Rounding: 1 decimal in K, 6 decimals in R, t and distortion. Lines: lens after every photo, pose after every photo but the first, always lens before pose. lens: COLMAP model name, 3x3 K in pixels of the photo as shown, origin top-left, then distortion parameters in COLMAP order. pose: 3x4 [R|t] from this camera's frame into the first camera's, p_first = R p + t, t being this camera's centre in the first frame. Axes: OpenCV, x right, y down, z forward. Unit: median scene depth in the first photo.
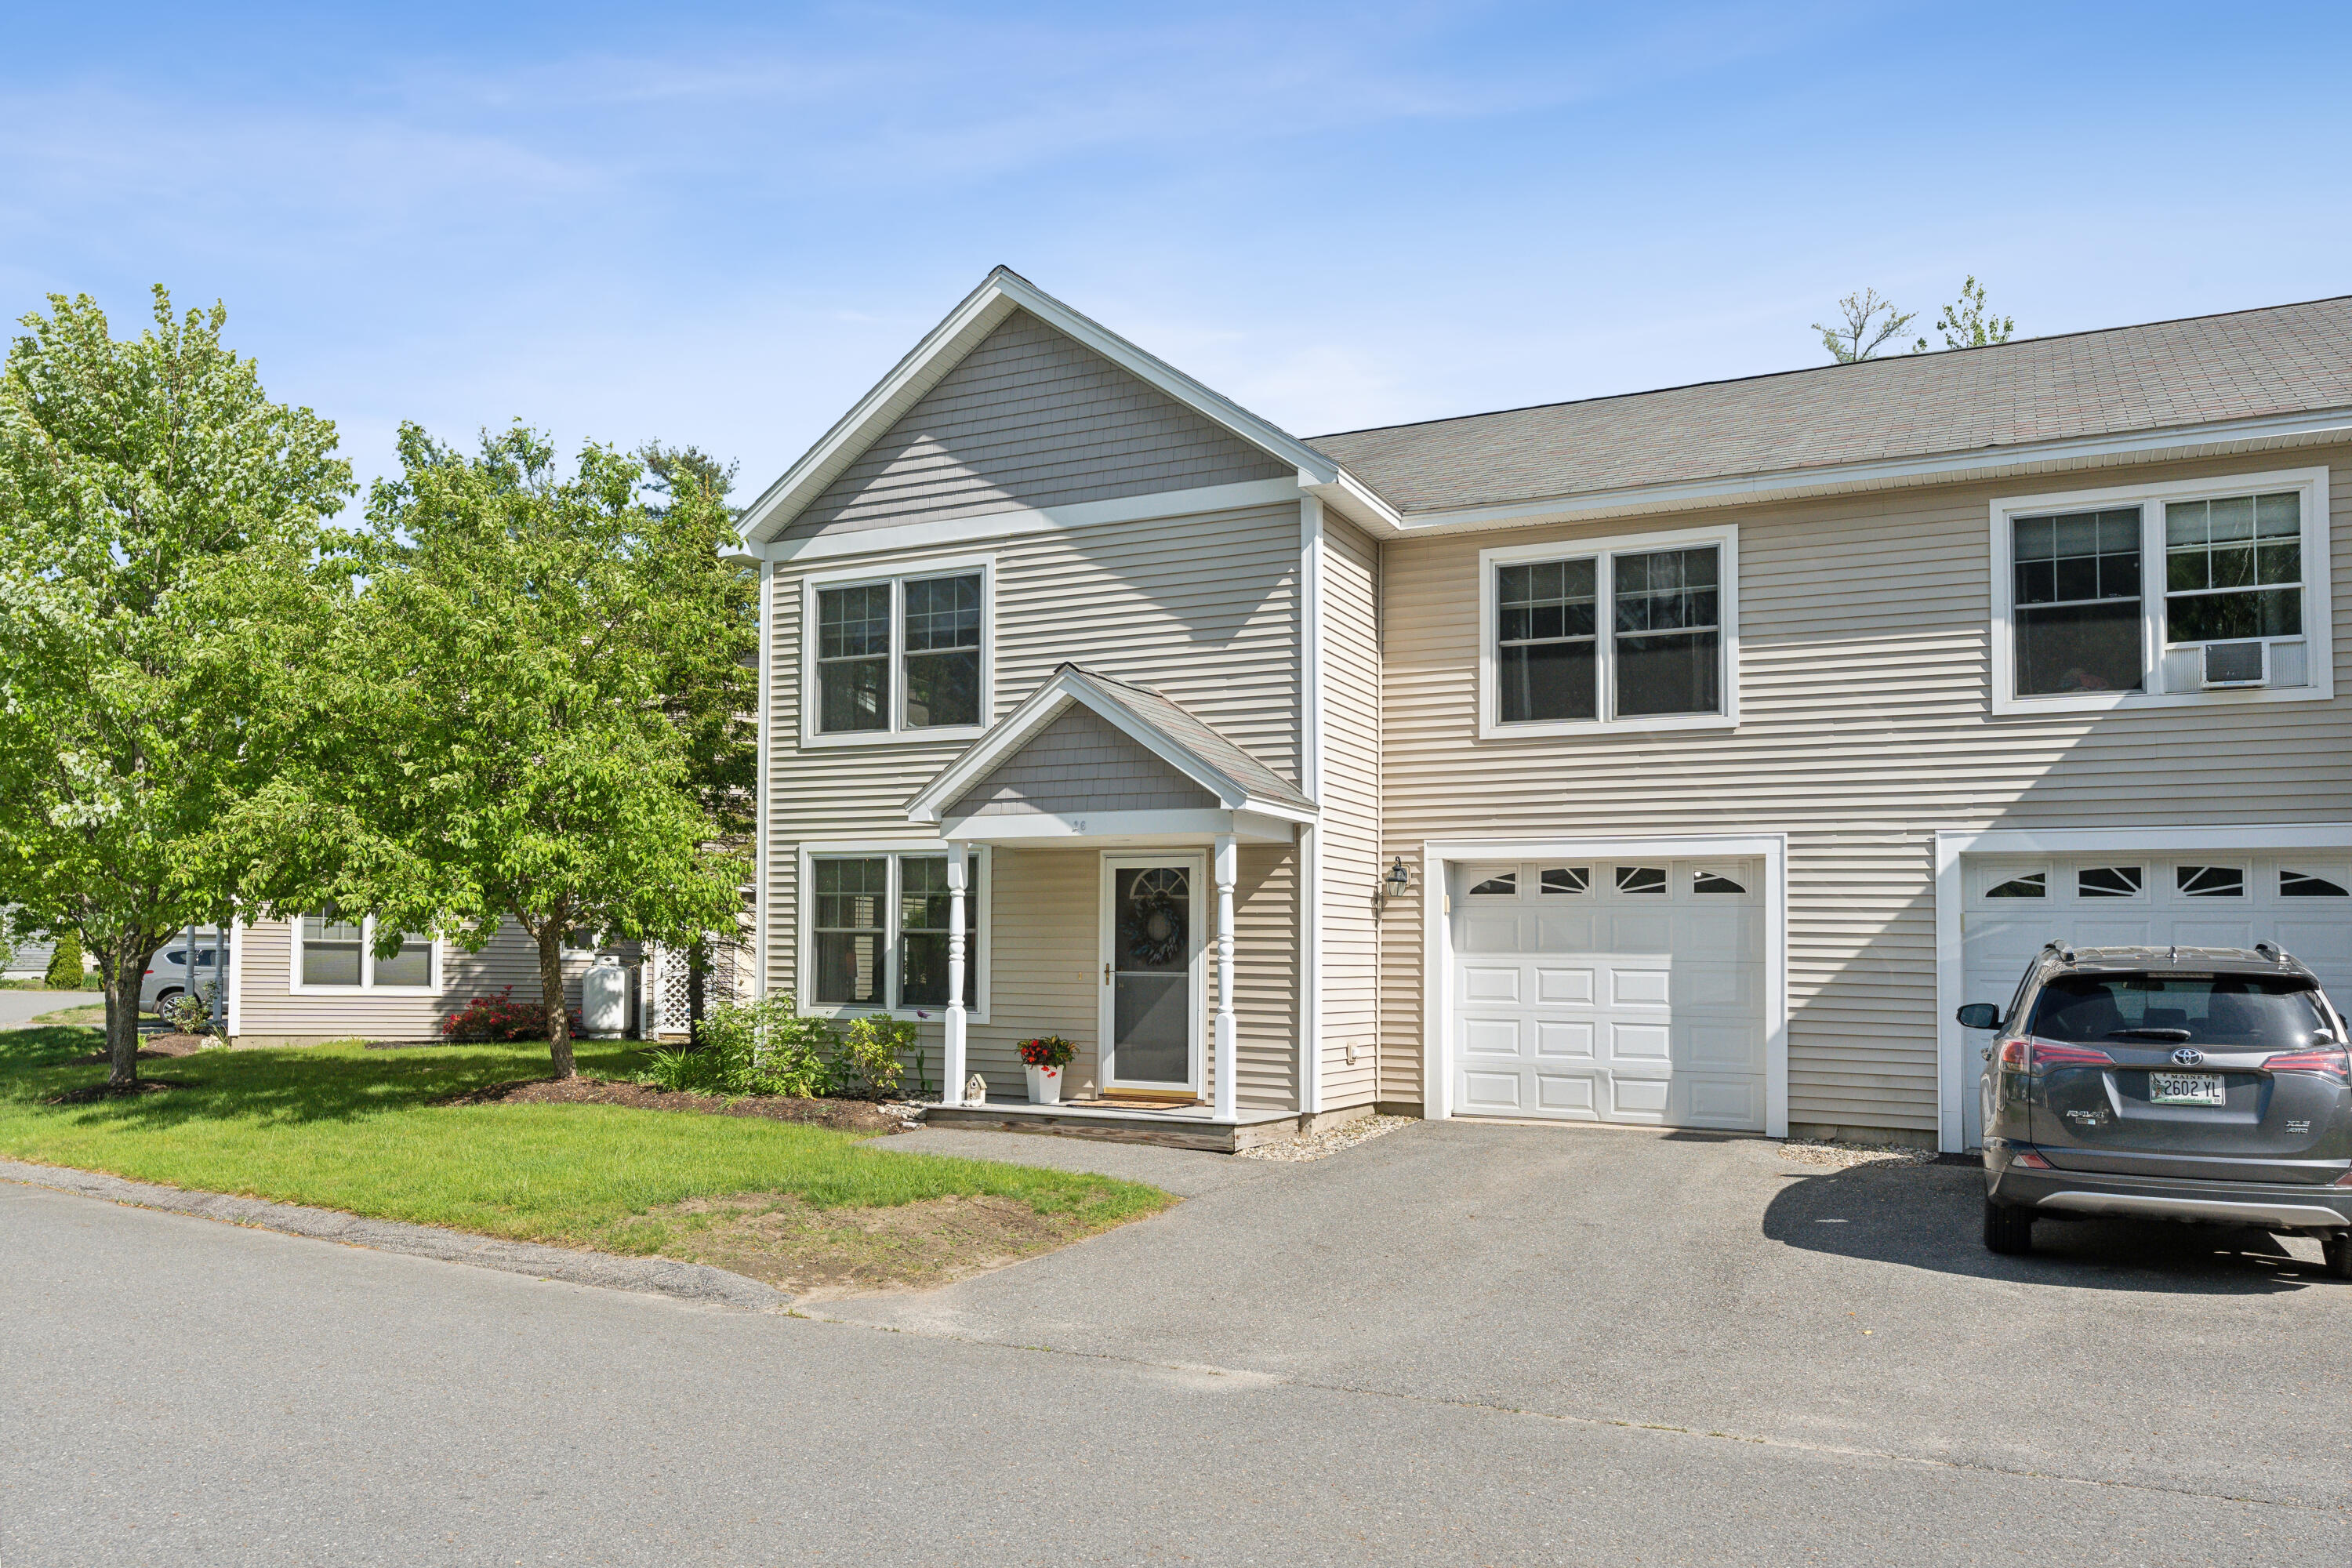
lens RADIAL K [[1699.1, 0, 1176.0], [0, 1699.1, 784.0], [0, 0, 1]] dist [0.002163, 0.000708]
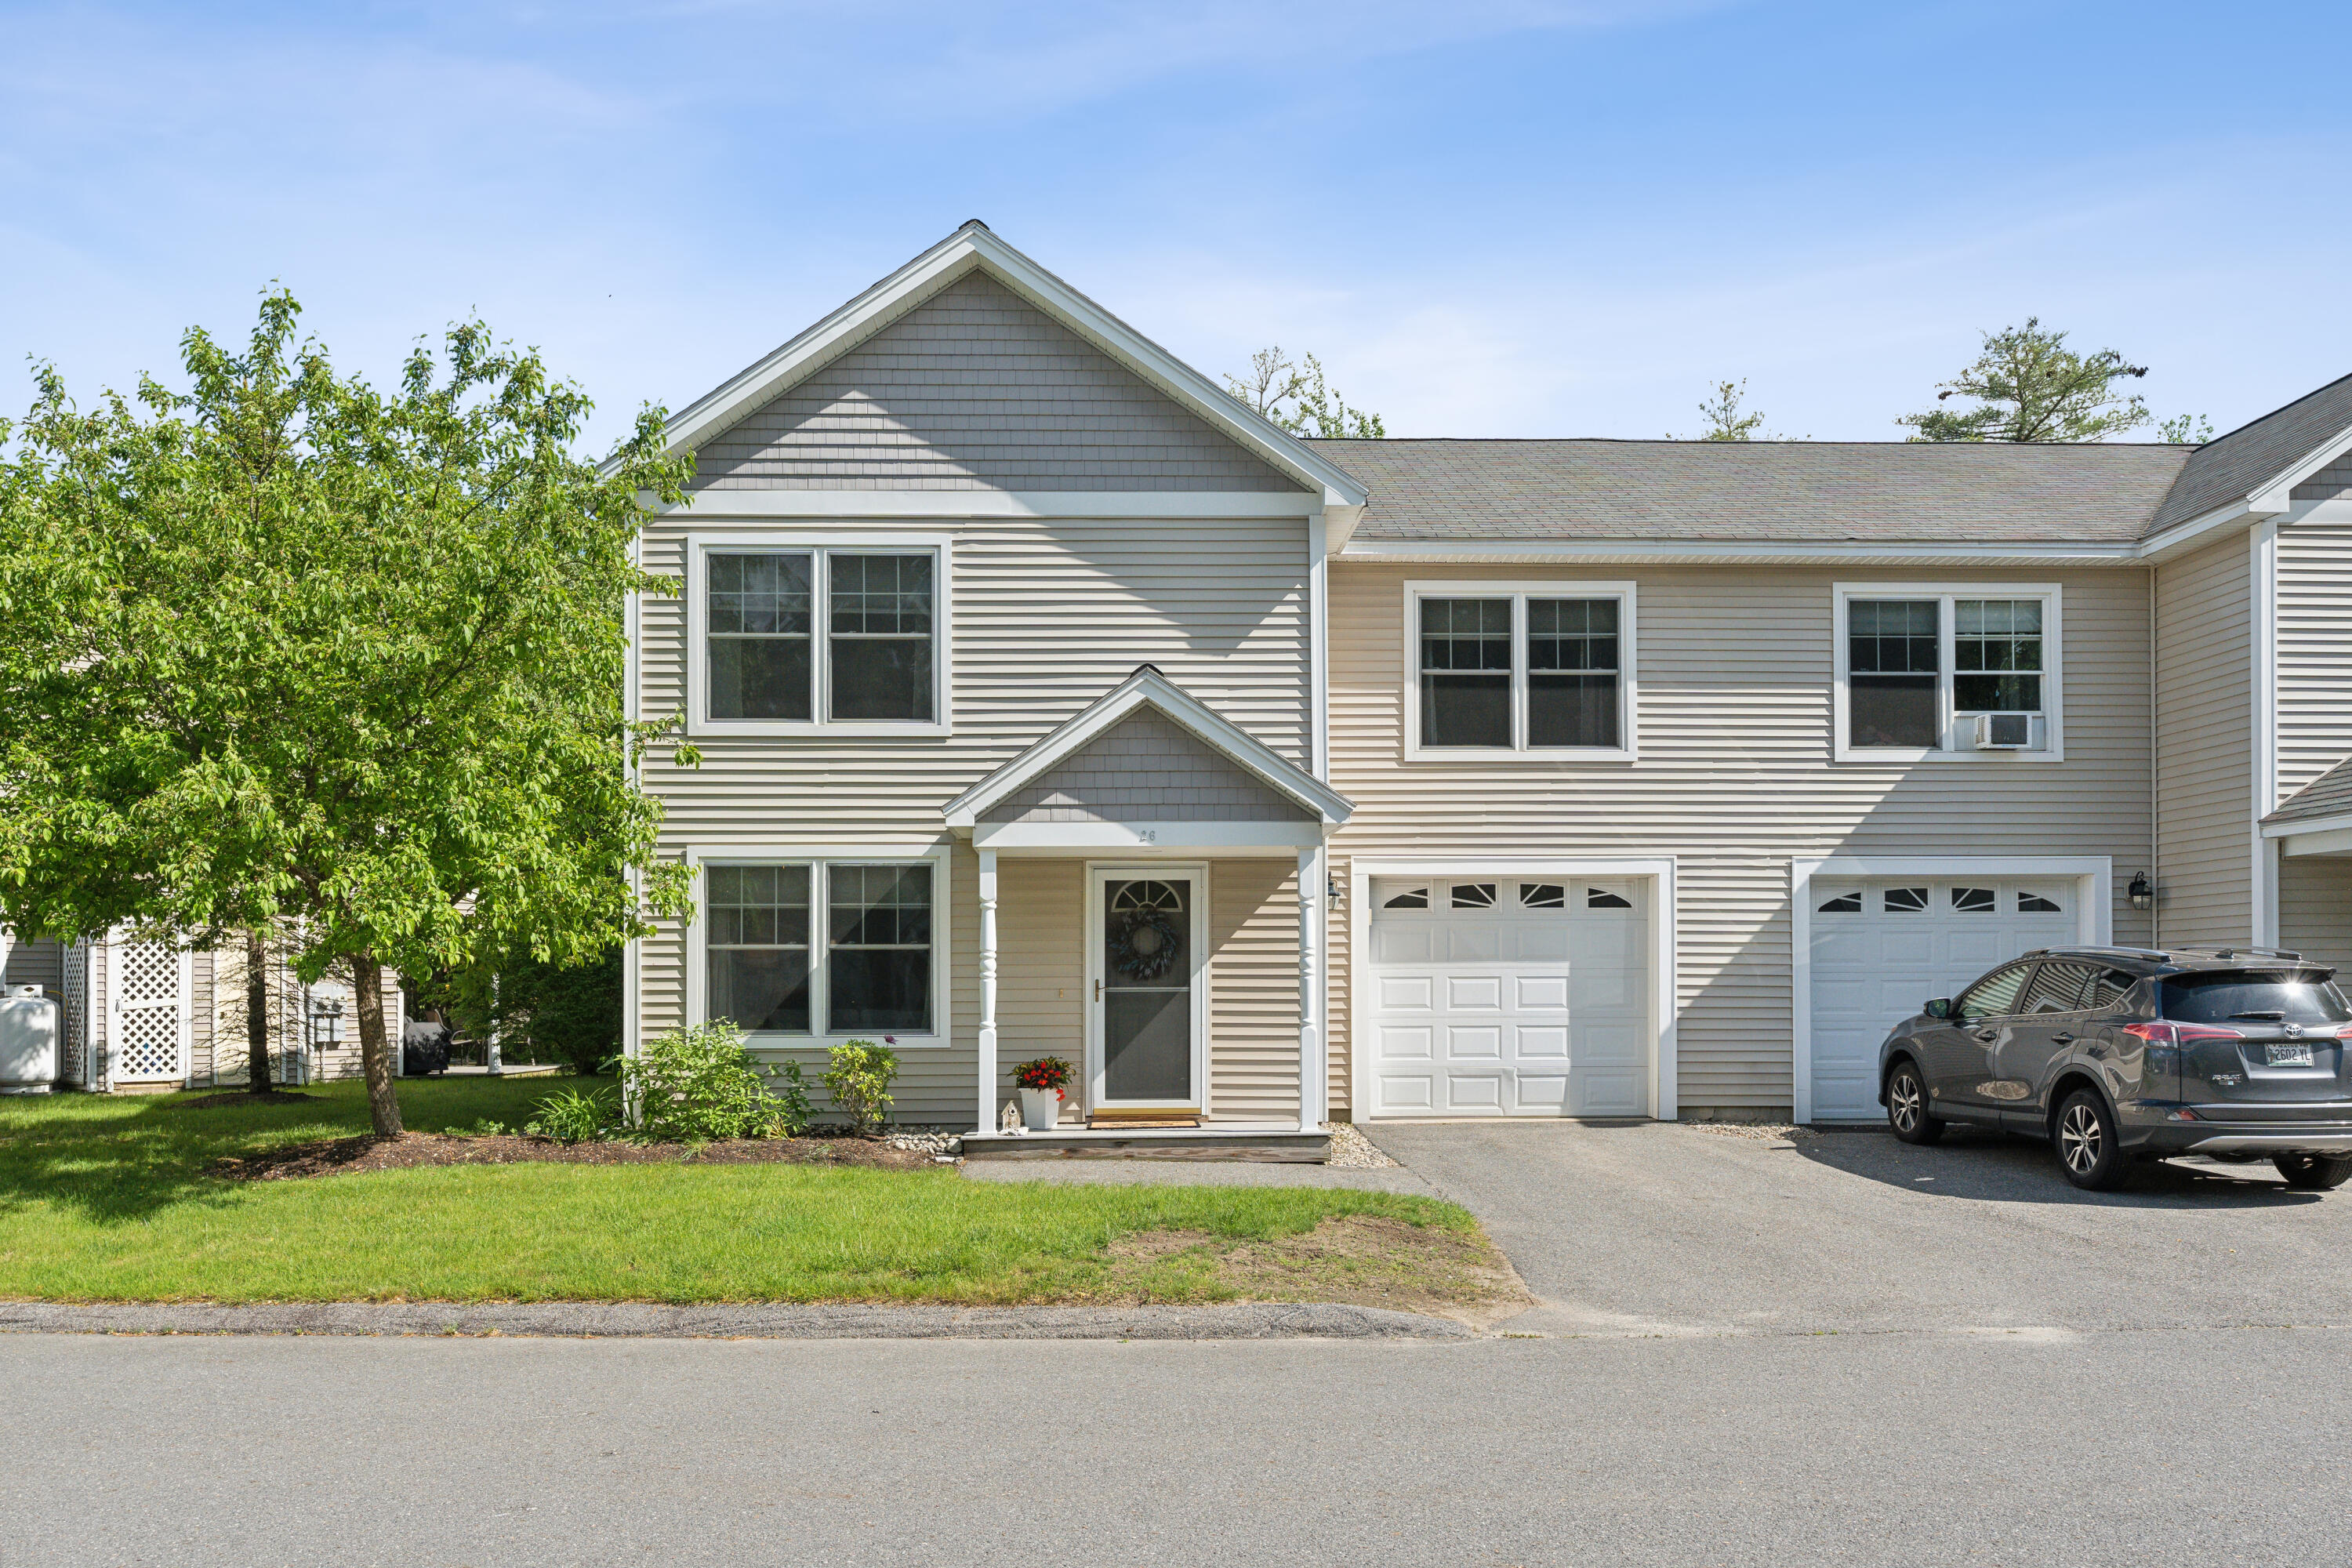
lens RADIAL K [[1750.9, 0, 1179.1], [0, 1750.9, 839.1], [0, 0, 1]] dist [0.002540, 0.002511]
pose [[0.877371, 0.021719, 0.479321, -0.489626], [-0.034215, 0.999264, 0.017351, 0.008360], [-0.478592, -0.031623, 0.877468, 0.119804]]
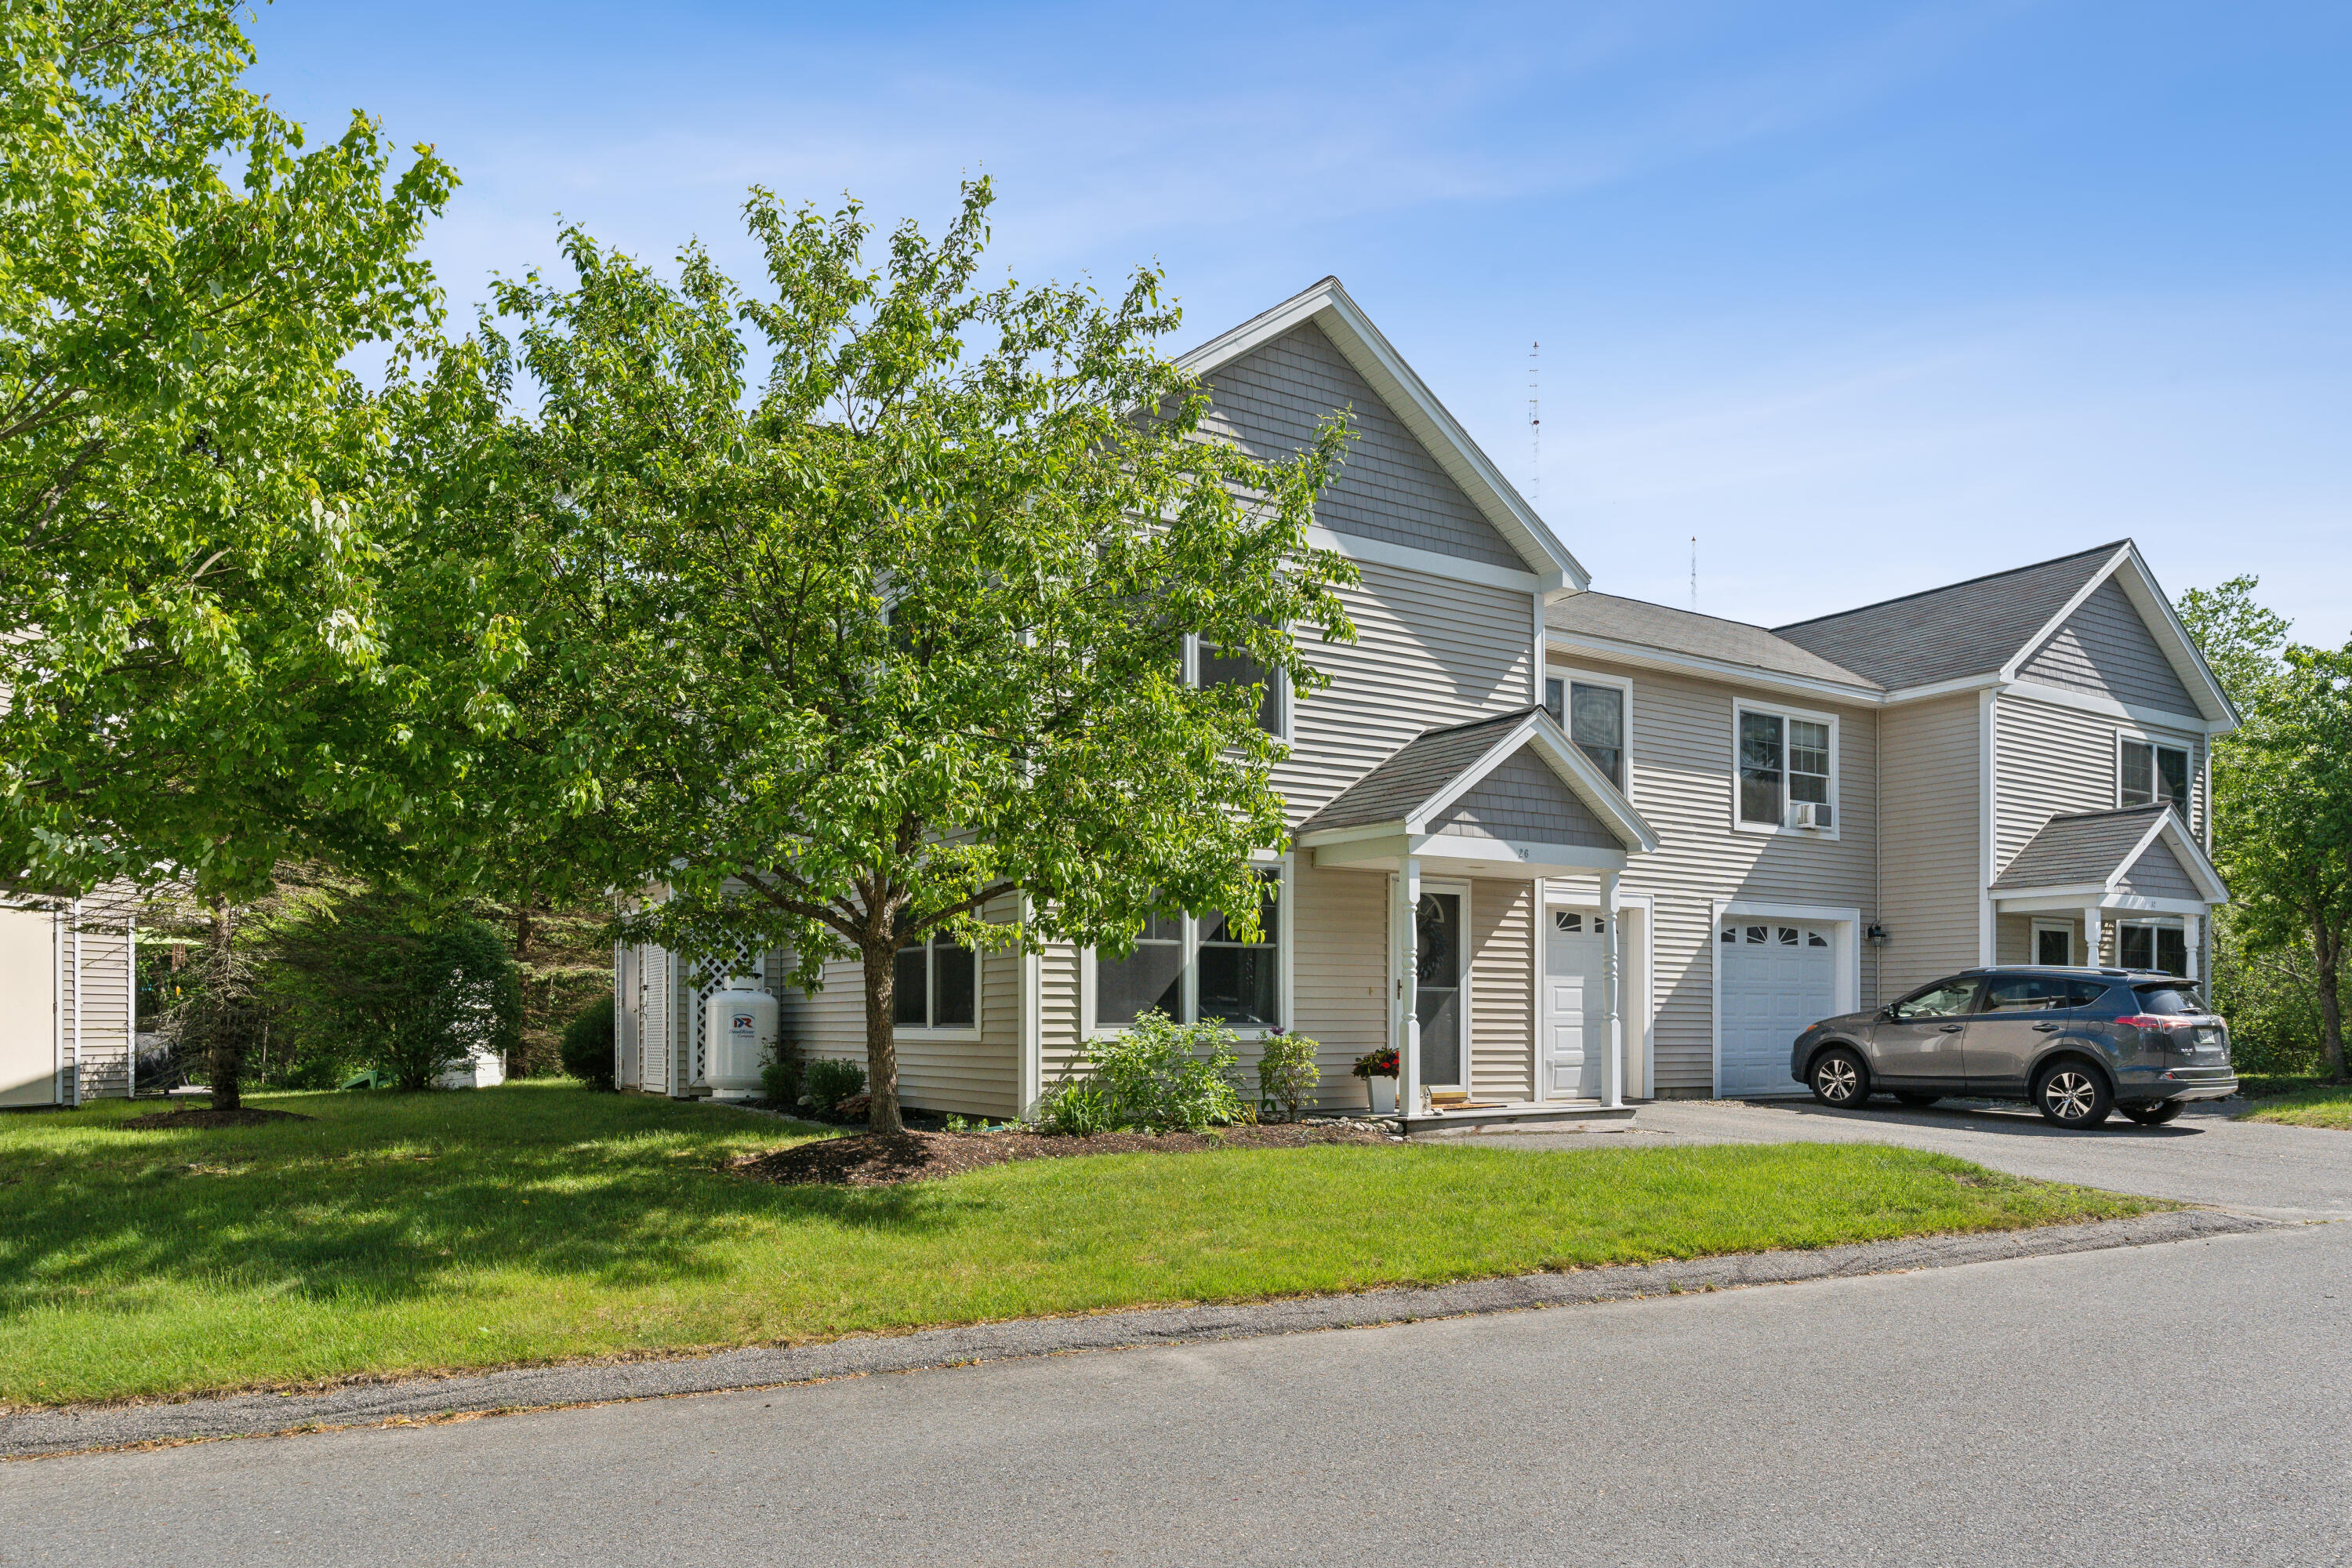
lens RADIAL K [[1533.3, 0, 1176.3], [0, 1533.3, 912.5], [0, 0, 1]] dist [-0.003403, 0.000090]
pose [[0.520192, 0.044974, 0.852865, -0.972643], [-0.084148, 0.996452, -0.001221, 0.078982], [-0.849894, -0.071132, 0.522131, 0.637429]]
